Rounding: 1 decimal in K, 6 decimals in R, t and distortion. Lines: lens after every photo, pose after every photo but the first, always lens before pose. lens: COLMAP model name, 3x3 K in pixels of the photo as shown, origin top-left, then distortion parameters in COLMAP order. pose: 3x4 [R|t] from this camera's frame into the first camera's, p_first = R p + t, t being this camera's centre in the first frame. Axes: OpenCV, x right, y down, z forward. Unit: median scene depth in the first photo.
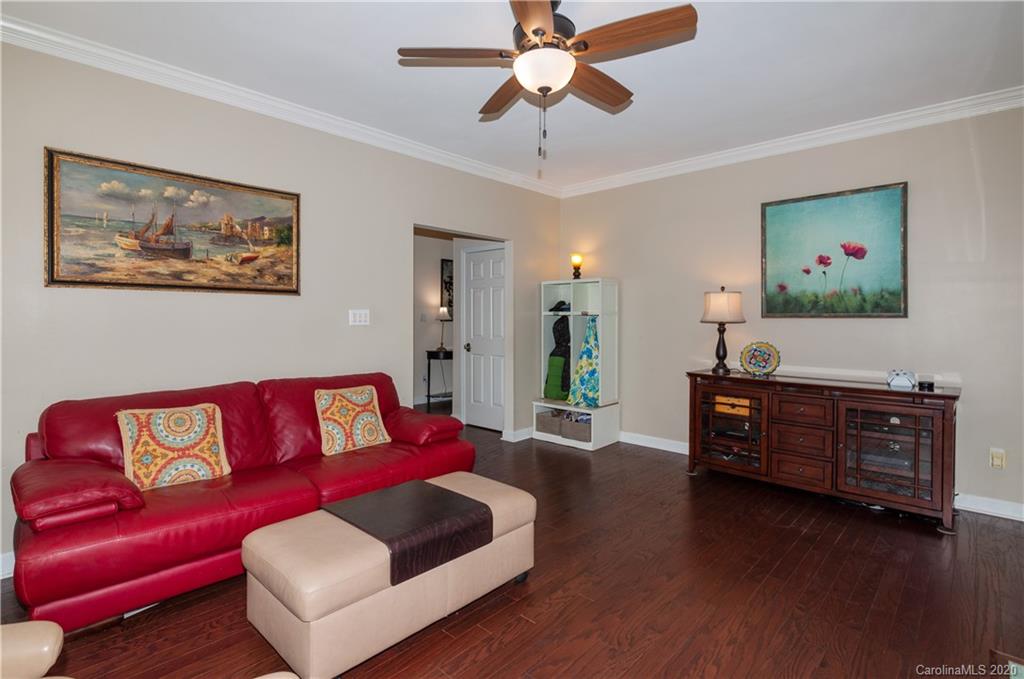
lens RADIAL K [[504.6, 0, 512.8], [0, 504.6, 347.4], [0, 0, 1]] dist [-0.000549, -0.001896]
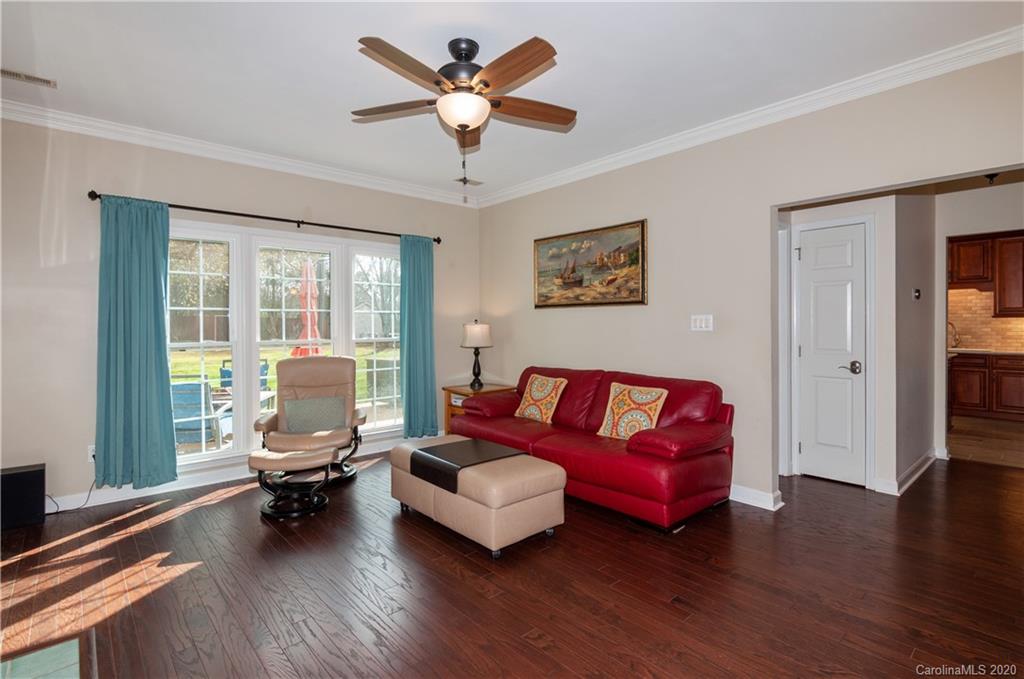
lens RADIAL K [[496.4, 0, 516.4], [0, 496.4, 325.6], [0, 0, 1]] dist [-0.000769, -0.000516]
pose [[-0.081892, 0.005991, -0.996623, 0.840777], [-0.045127, 0.998934, 0.009713, -0.058241], [0.995619, 0.045770, -0.081534, 0.884956]]
